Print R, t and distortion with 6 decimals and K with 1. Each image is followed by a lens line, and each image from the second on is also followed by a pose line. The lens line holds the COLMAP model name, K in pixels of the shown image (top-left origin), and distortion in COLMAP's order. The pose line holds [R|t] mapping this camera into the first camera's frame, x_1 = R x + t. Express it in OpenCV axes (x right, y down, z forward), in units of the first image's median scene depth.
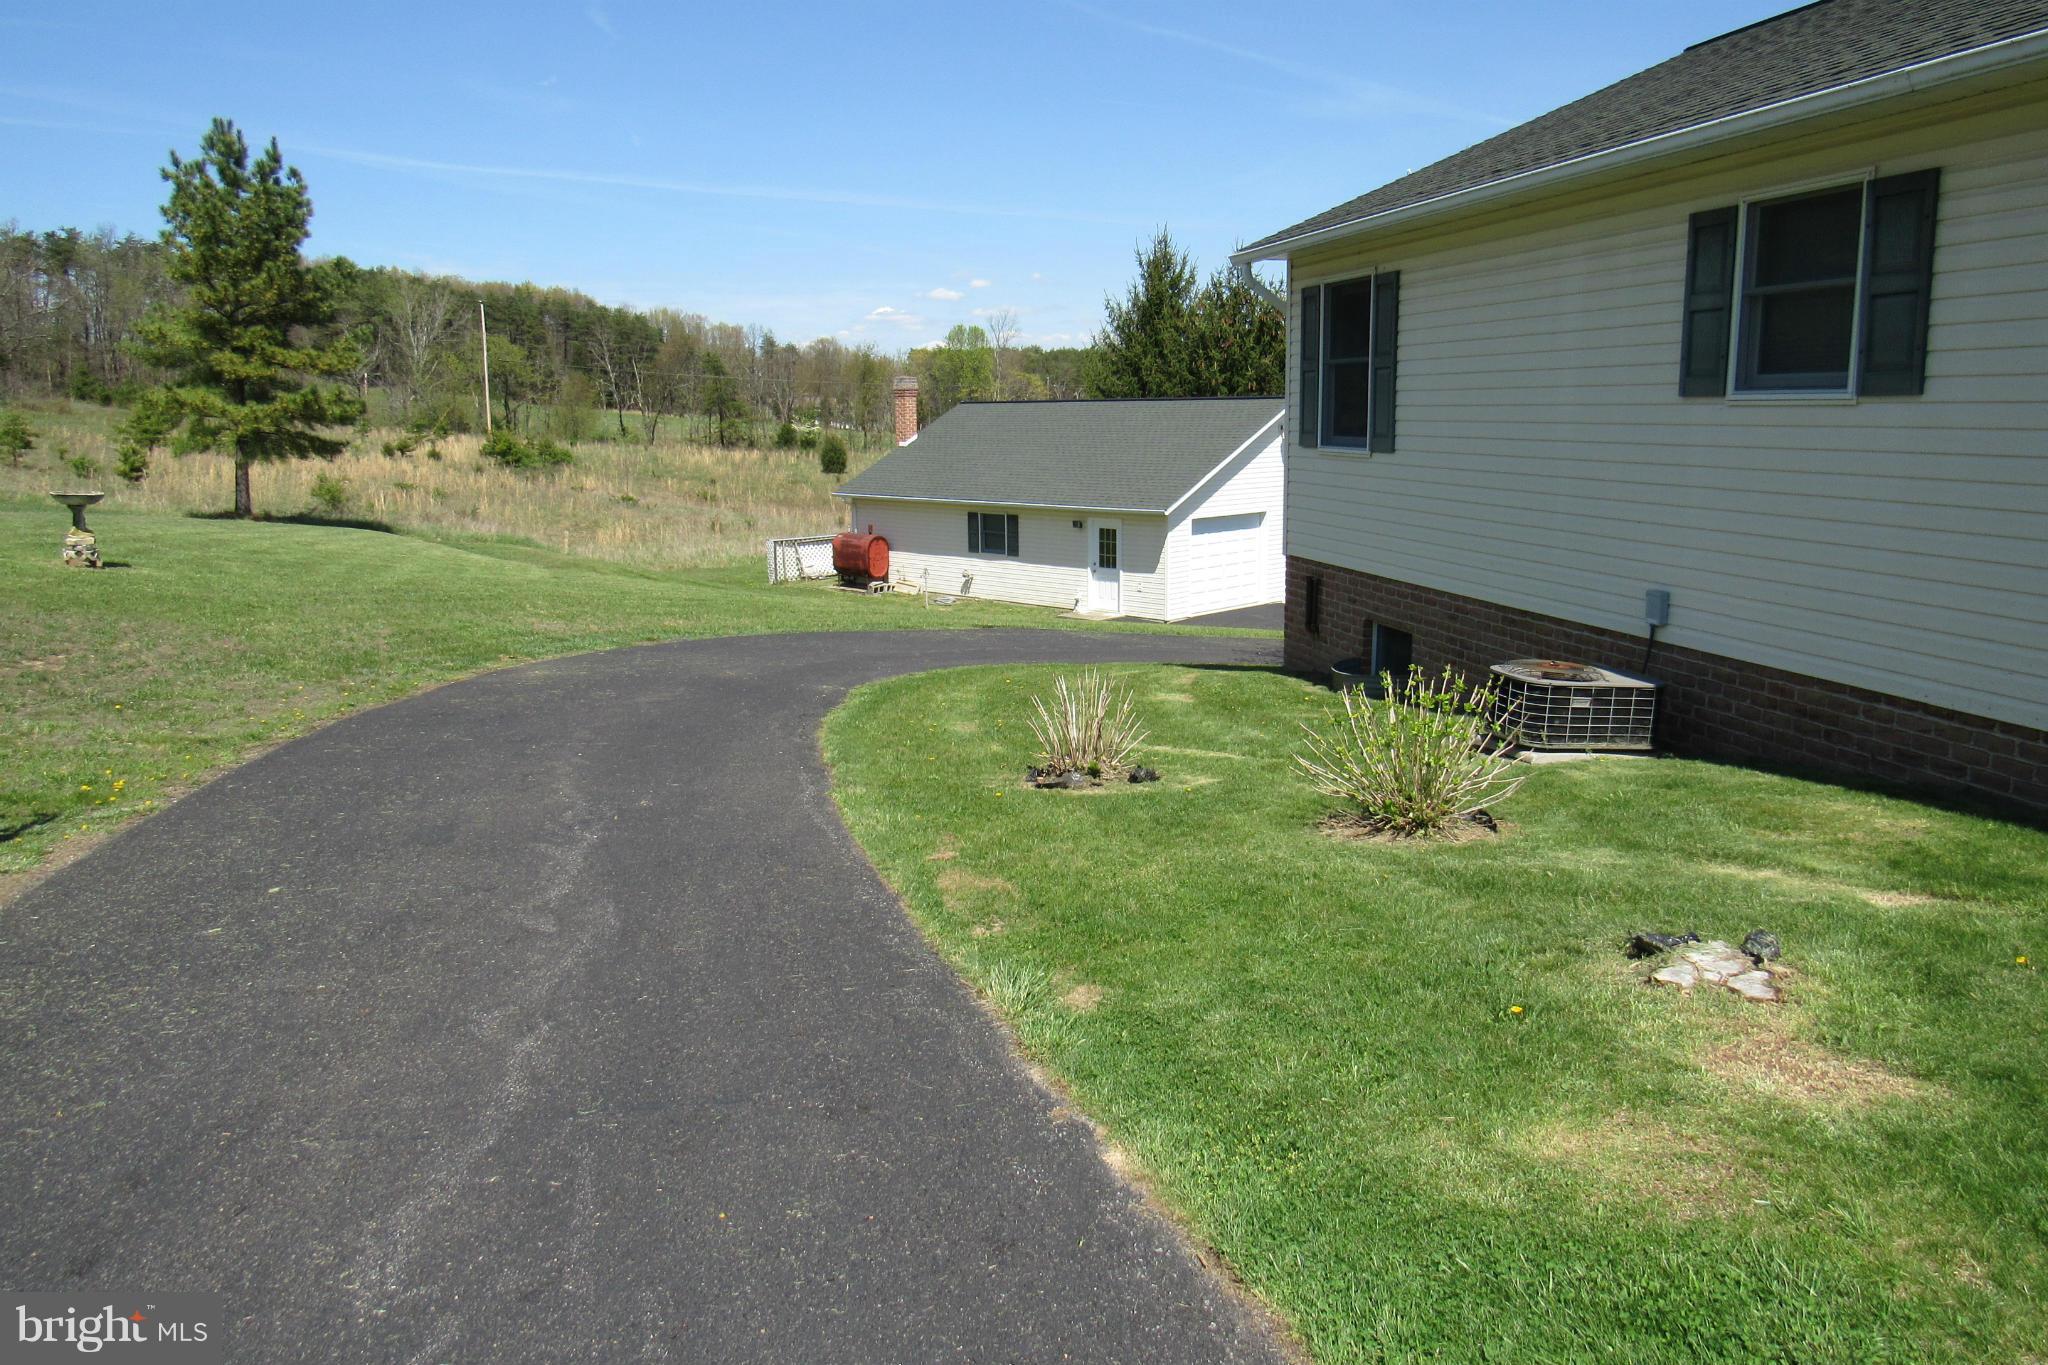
lens RADIAL K [[1514.5, 0, 1016.9], [0, 1514.5, 668.8], [0, 0, 1]] dist [-0.034368, -0.002654]
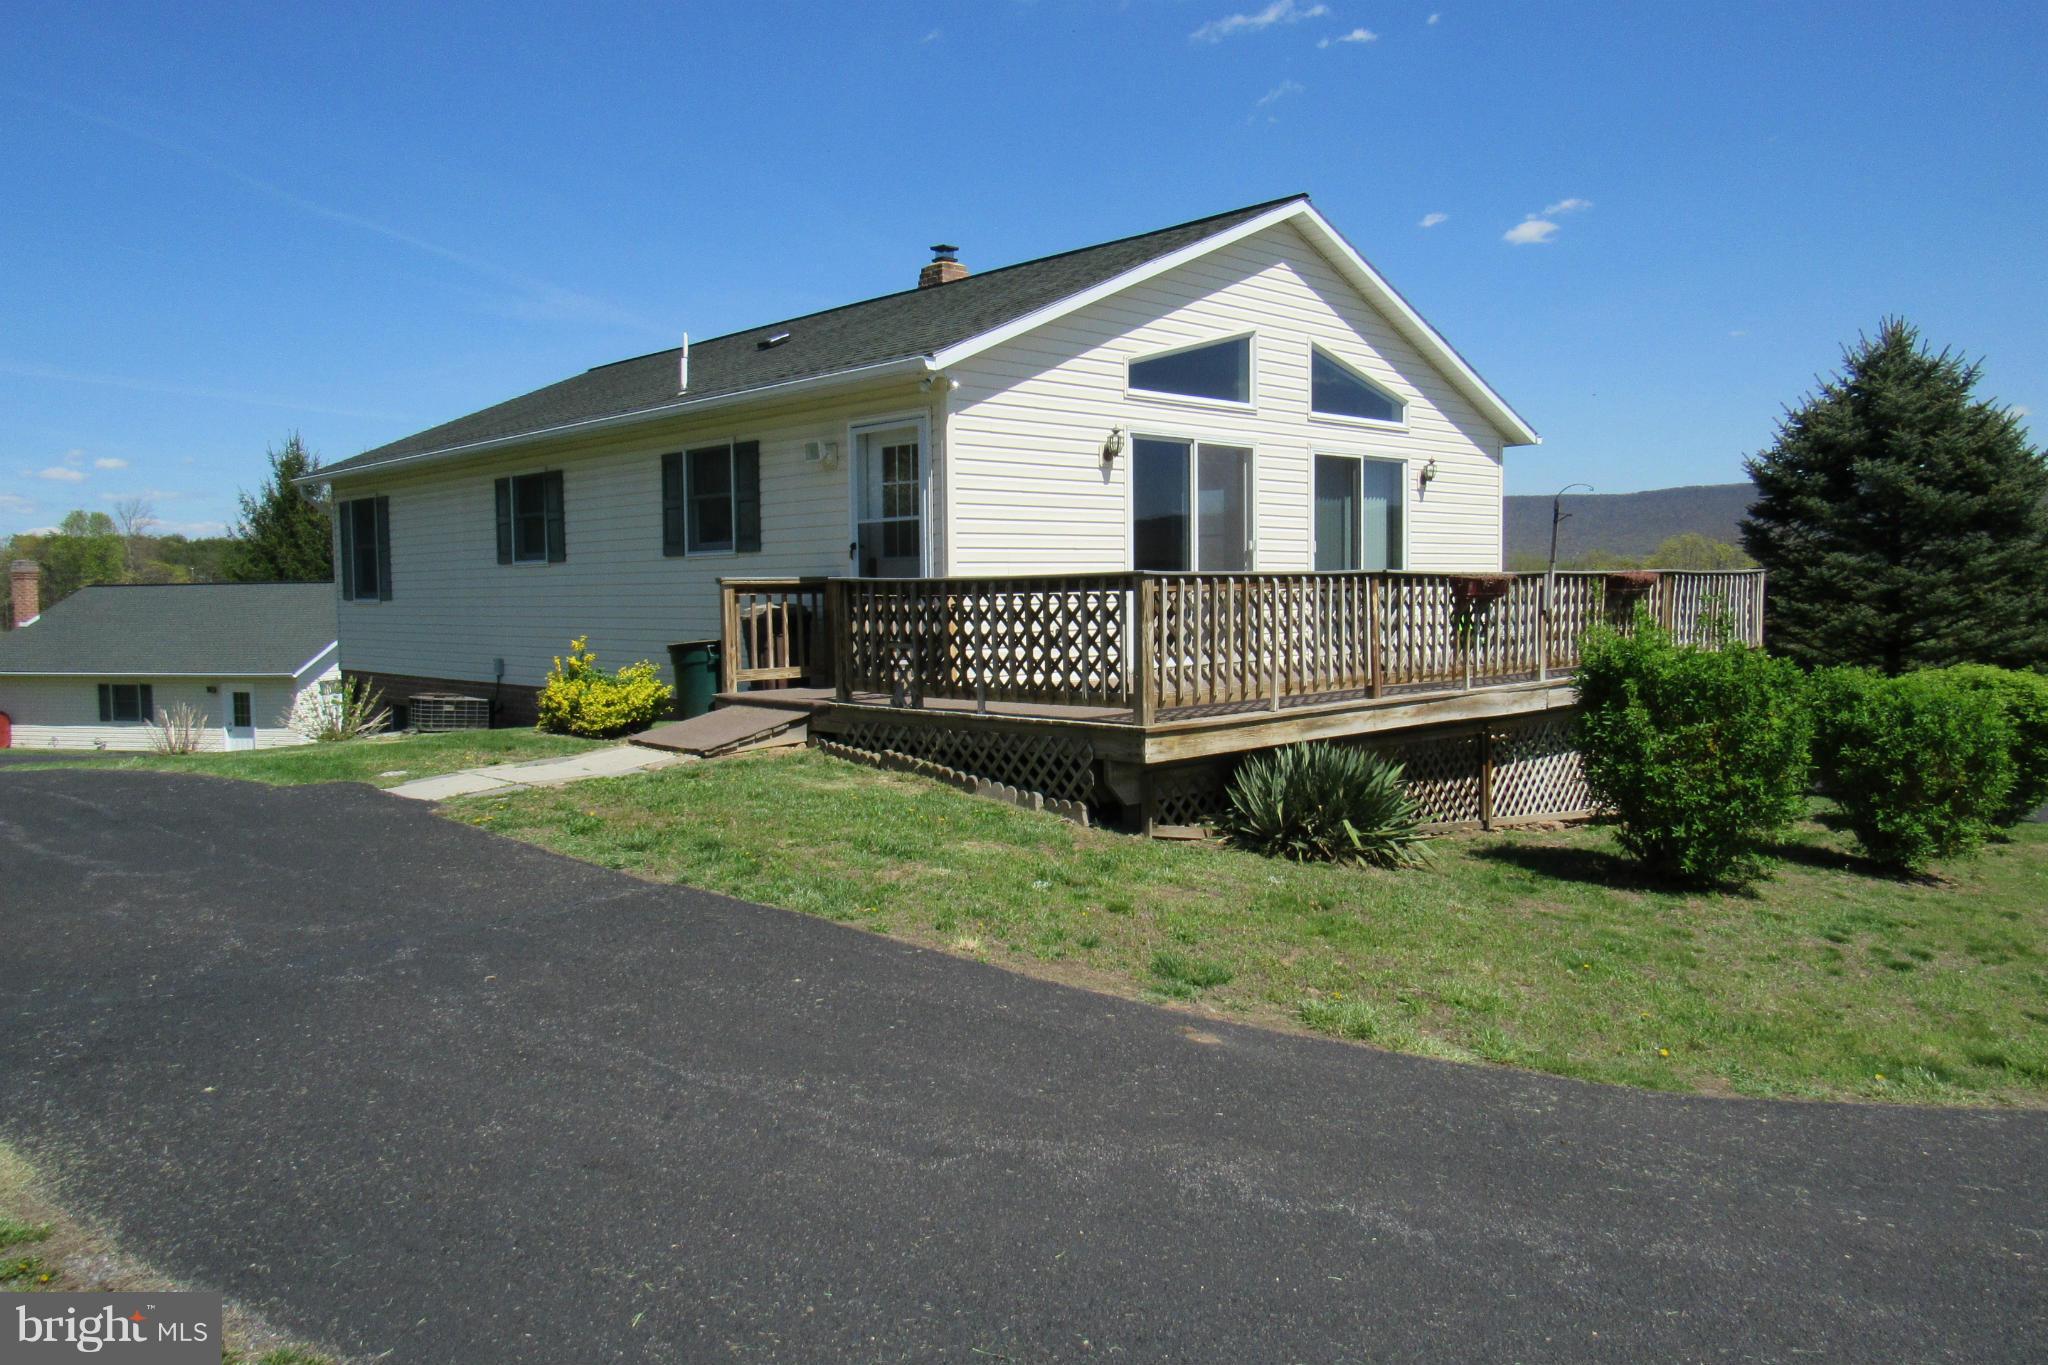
lens RADIAL K [[1465.9, 0, 1033.4], [0, 1465.9, 680.7], [0, 0, 1]] dist [-0.020531, 0.003352]
pose [[0.856853, -0.028747, 0.514758, 0.005442], [0.088339, 0.991865, -0.091656, 0.047204], [-0.507935, 0.124009, 0.852422, -0.222685]]
